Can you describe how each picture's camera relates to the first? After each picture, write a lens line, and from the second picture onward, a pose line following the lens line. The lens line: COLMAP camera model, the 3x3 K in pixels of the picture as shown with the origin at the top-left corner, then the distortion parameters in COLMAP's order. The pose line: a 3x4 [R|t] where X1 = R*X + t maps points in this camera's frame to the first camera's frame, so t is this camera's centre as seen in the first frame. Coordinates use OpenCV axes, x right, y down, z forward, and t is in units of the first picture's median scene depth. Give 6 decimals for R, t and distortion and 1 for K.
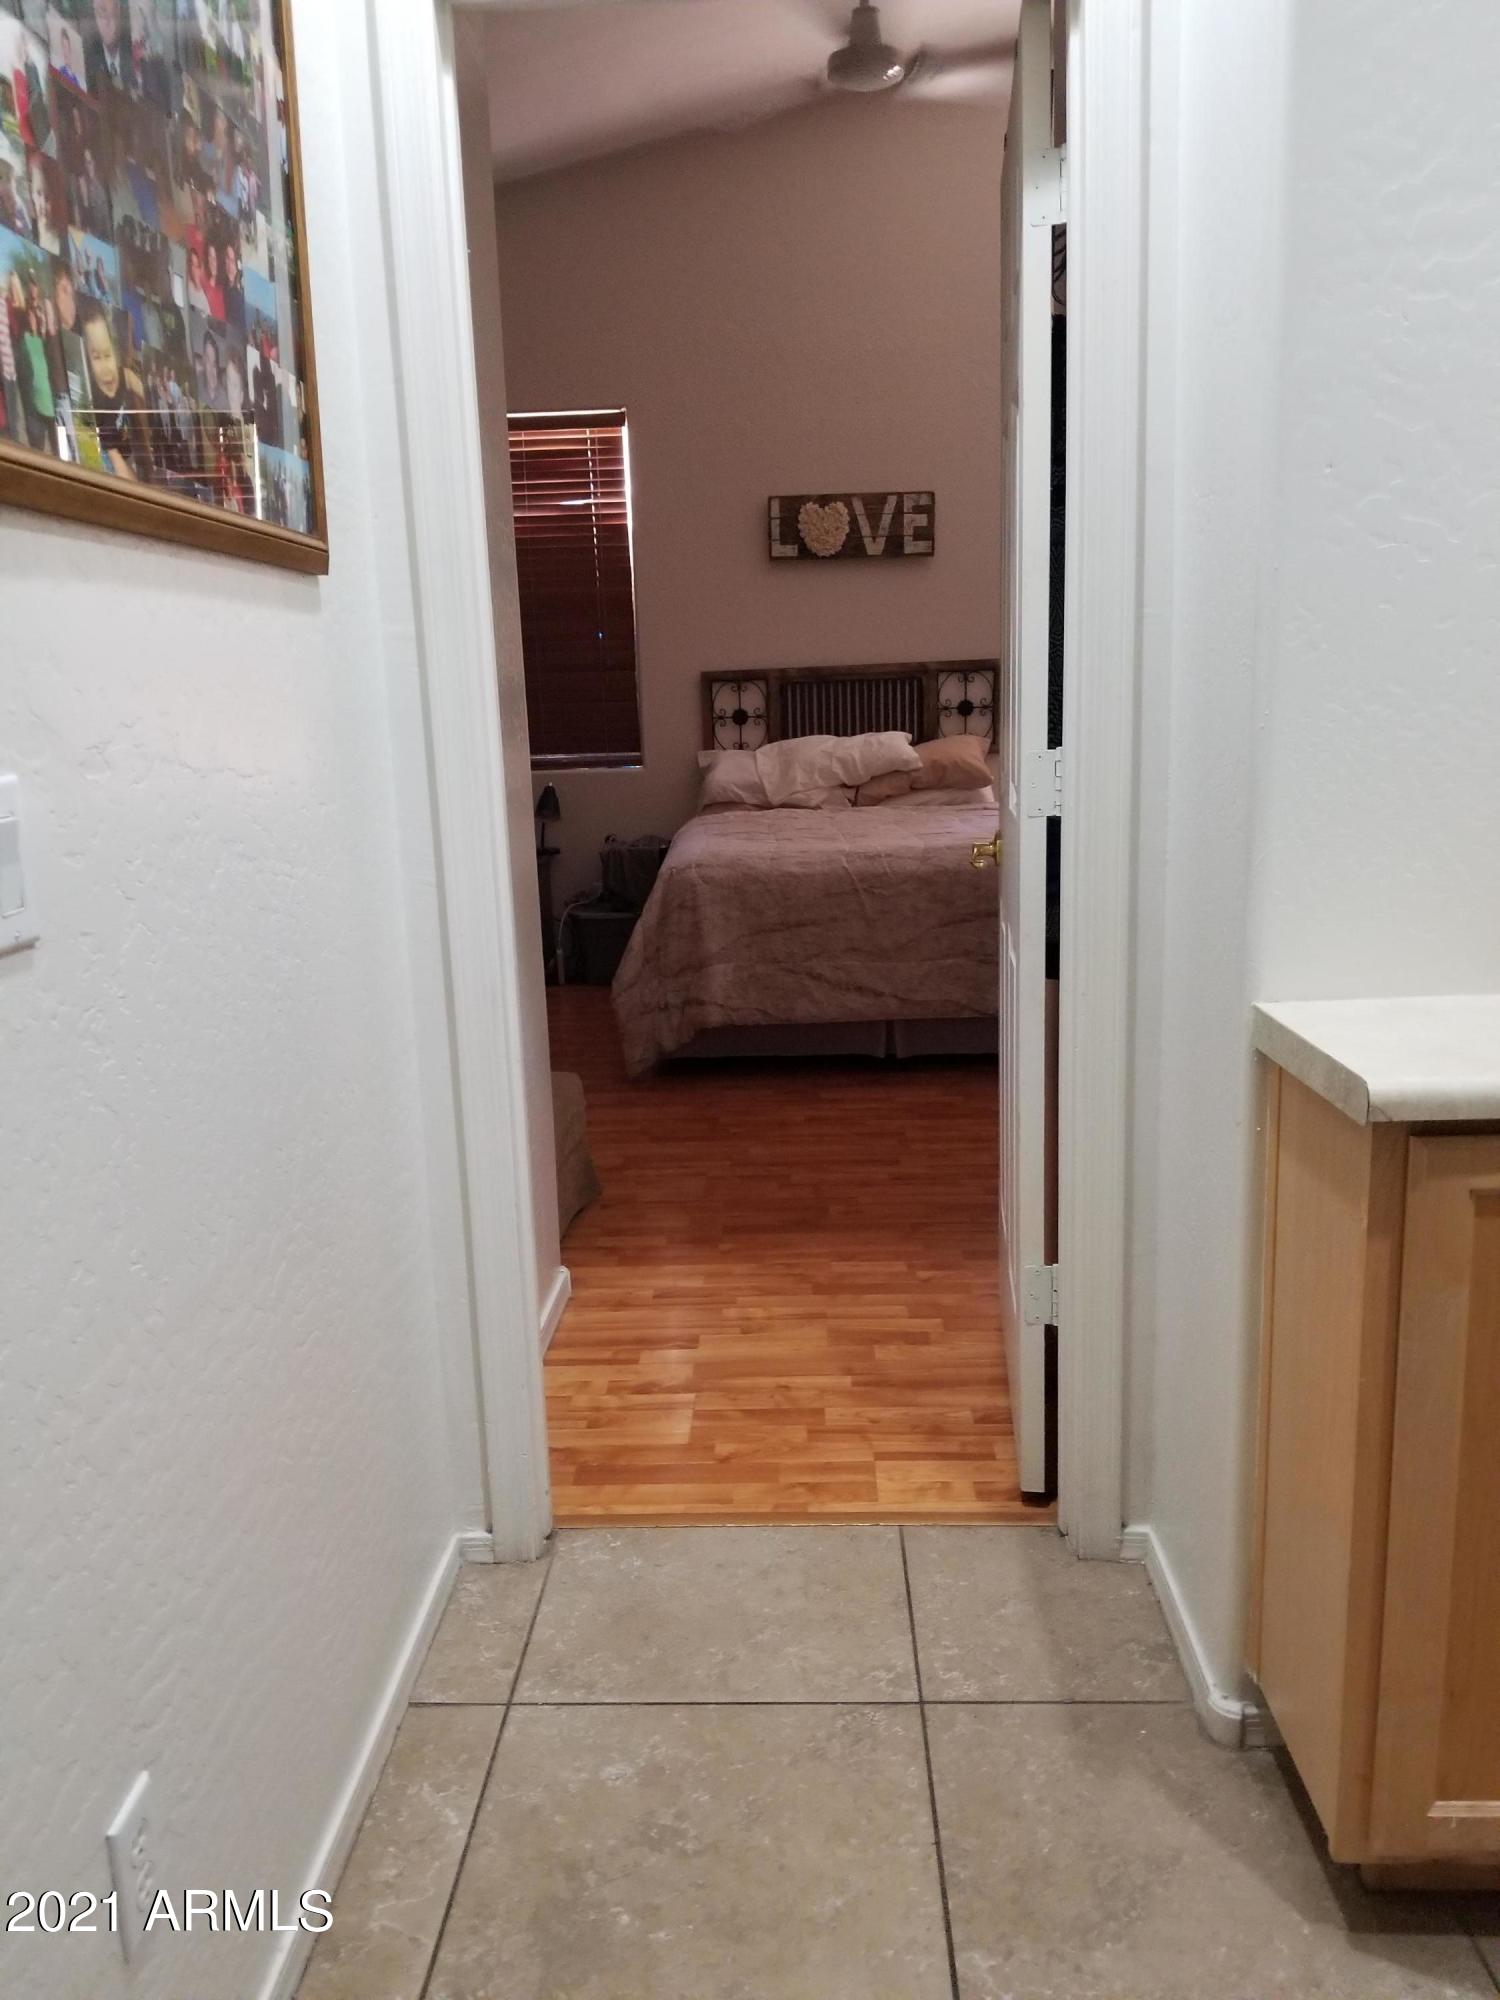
lens RADIAL K [[1601.4, 0, 751.9], [0, 1601.4, 1061.6], [0, 0, 1]] dist [0.116634, -0.240597]
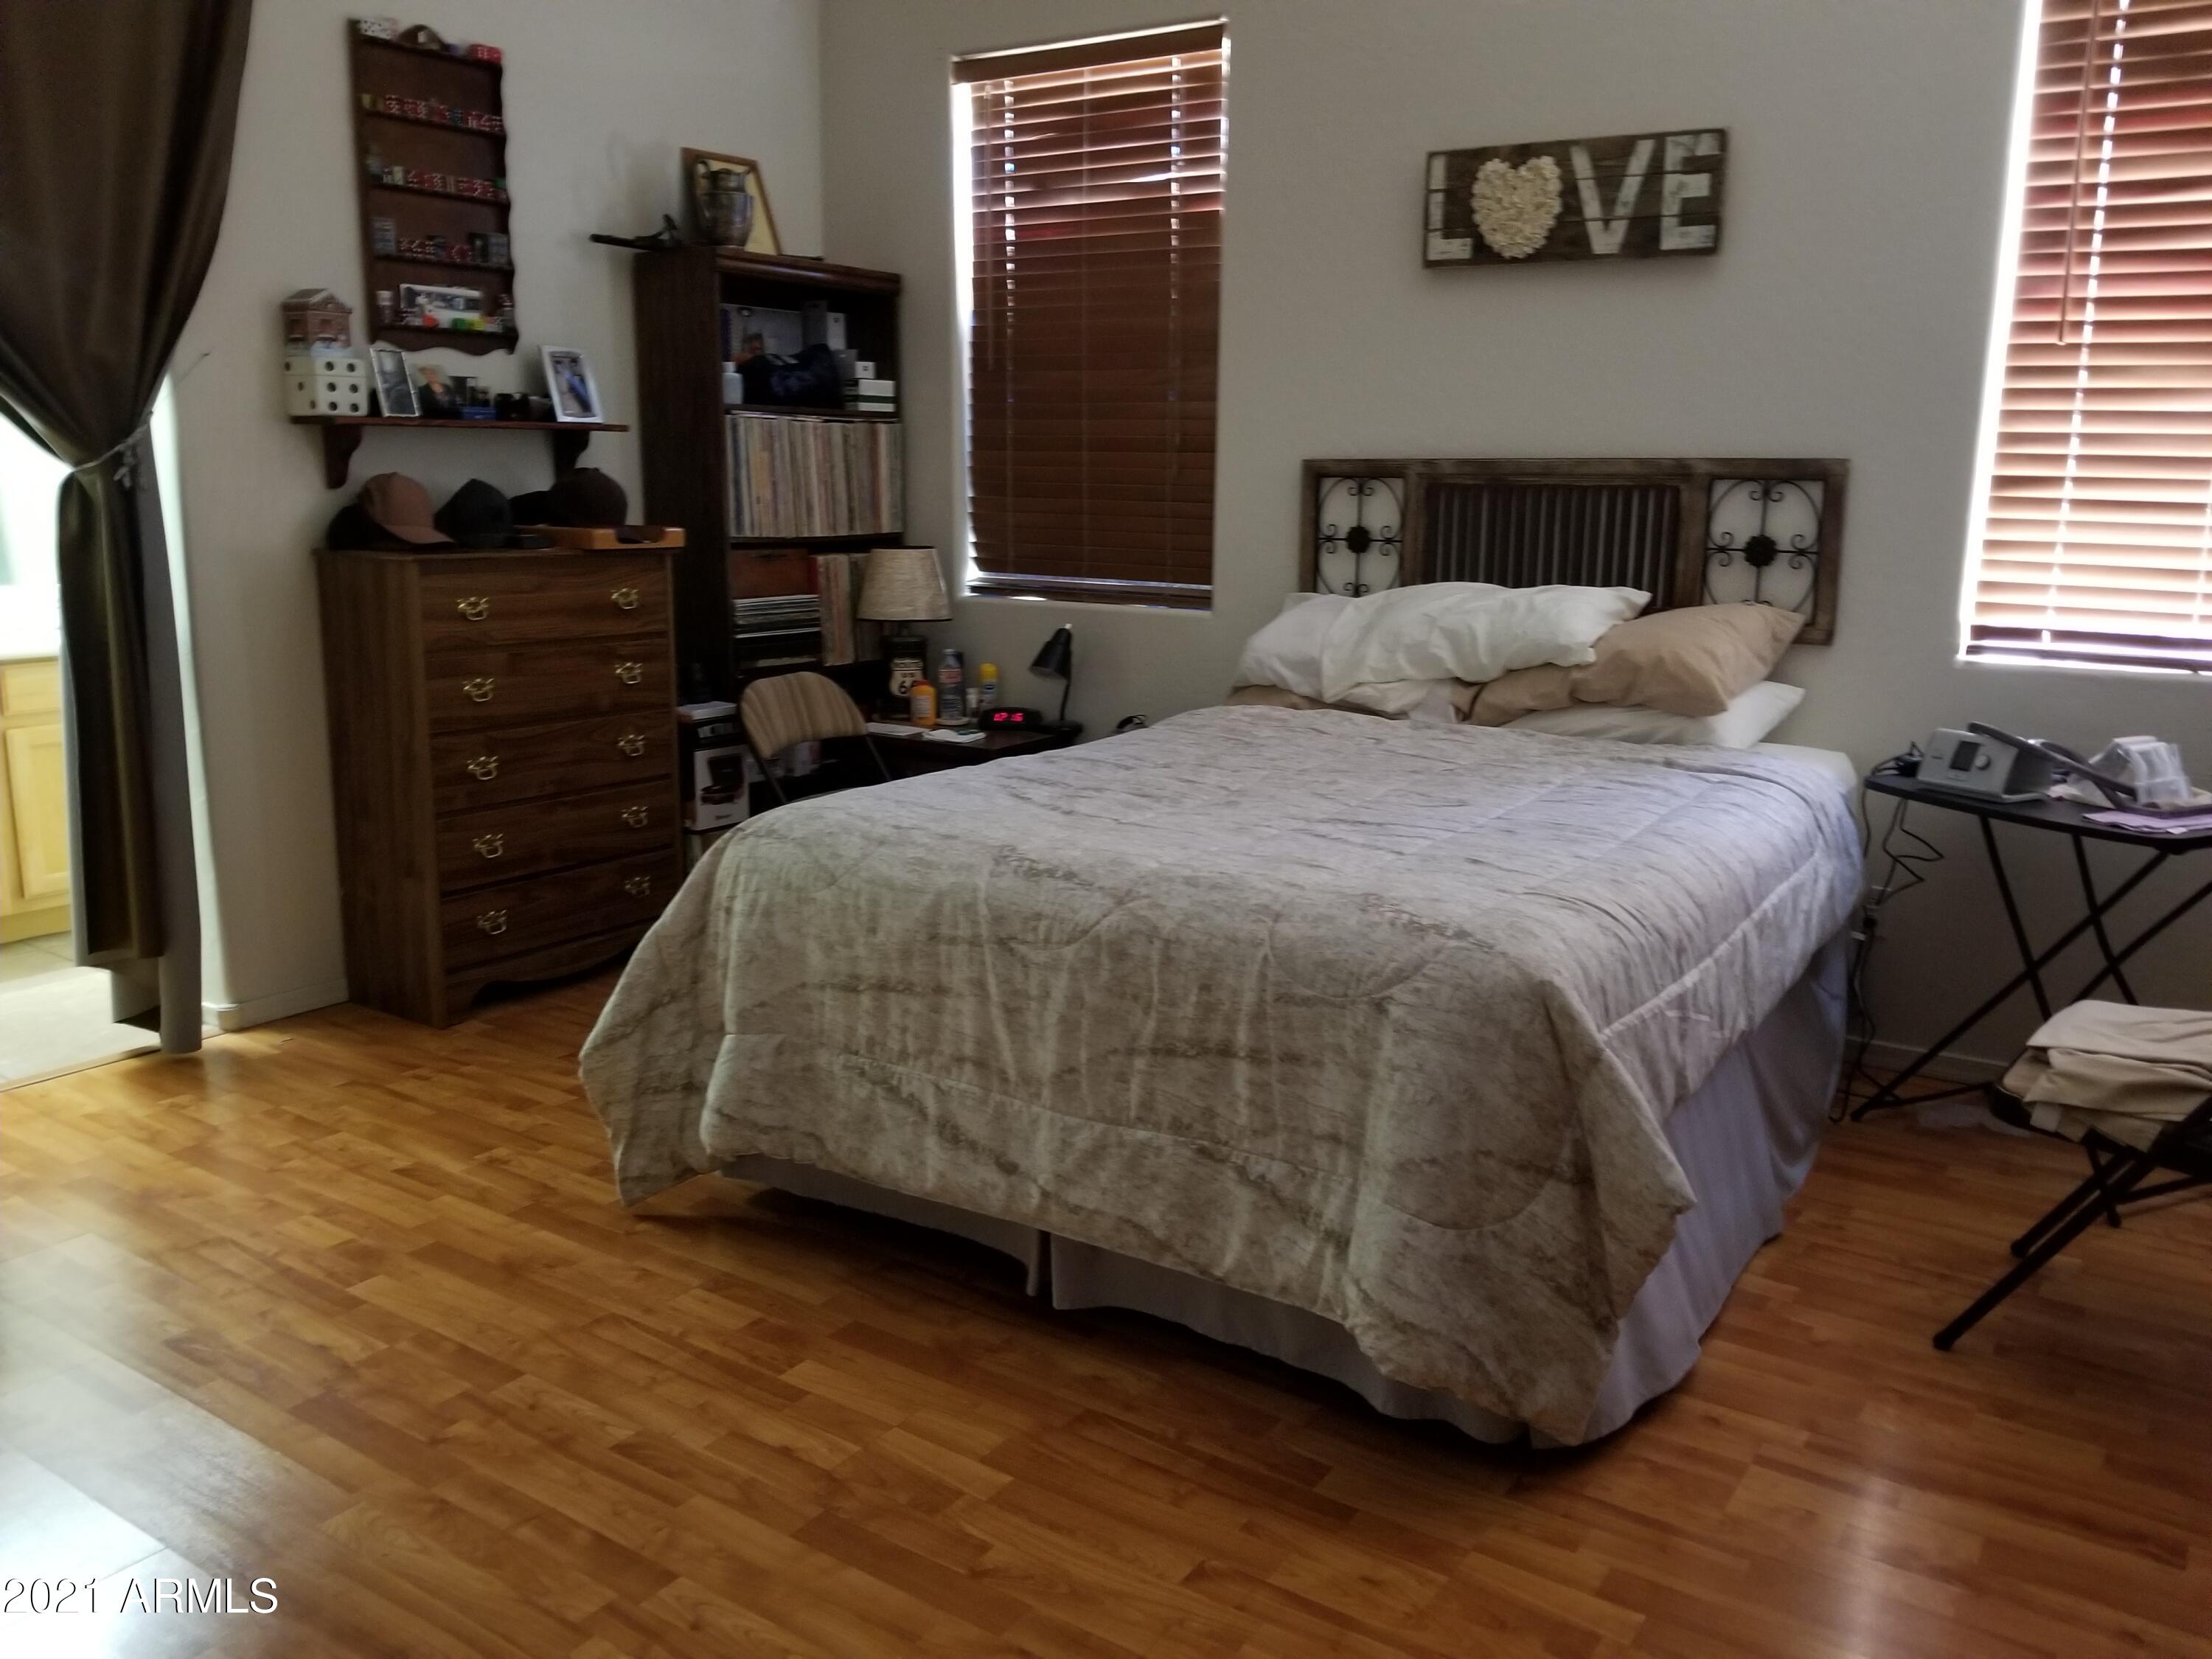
lens RADIAL K [[1771.1, 0, 1106.0], [0, 1771.1, 829.5], [0, 0, 1]] dist [0.116634, -0.240597]
pose [[0.847974, 0.150490, -0.508225, 0.264359], [-0.158948, 0.986917, 0.027029, -0.118310], [0.505643, 0.057862, 0.860800, 0.425604]]
